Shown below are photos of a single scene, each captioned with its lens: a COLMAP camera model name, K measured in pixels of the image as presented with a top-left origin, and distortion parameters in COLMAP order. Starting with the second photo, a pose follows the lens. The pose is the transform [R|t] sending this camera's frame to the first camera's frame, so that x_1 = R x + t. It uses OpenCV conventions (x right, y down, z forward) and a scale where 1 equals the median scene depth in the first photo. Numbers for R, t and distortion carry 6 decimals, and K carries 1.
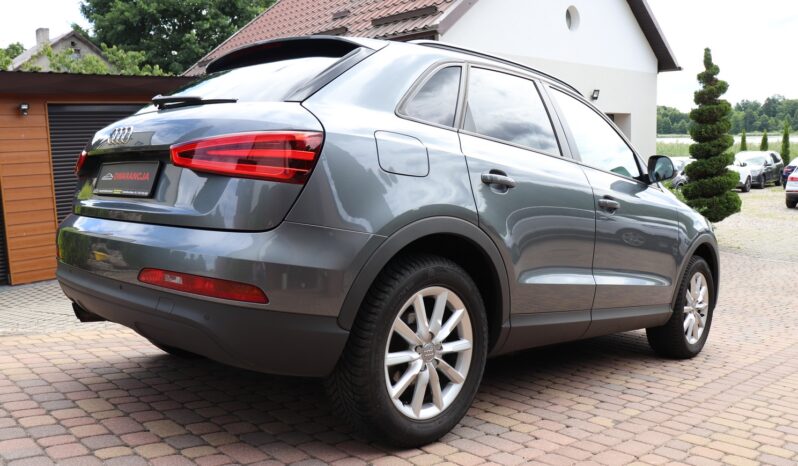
lens RADIAL K [[666.0, 0, 396.2], [0, 666.0, 218.7], [0, 0, 1]] dist [-0.178821, 0.161610]
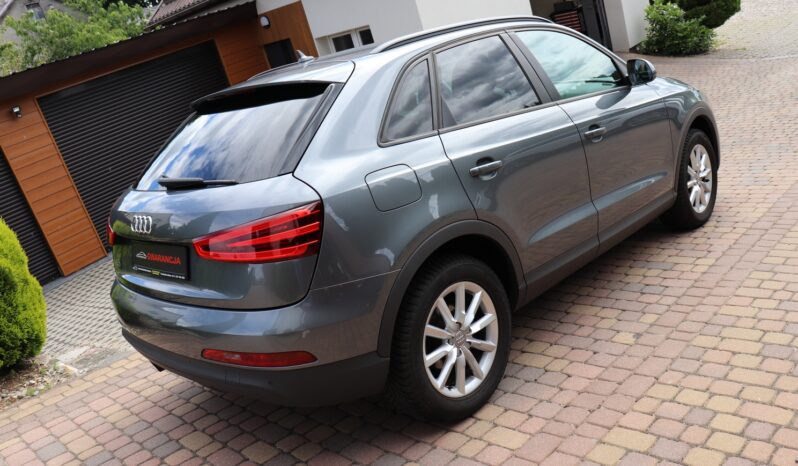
lens RADIAL K [[666.0, 0, 396.2], [0, 666.0, 218.7], [0, 0, 1]] dist [-0.178821, 0.161610]
pose [[0.967229, -0.247110, -0.058345, 0.054771], [0.253862, 0.945396, 0.204402, -0.234580], [0.004650, -0.212515, 0.977147, -0.071356]]
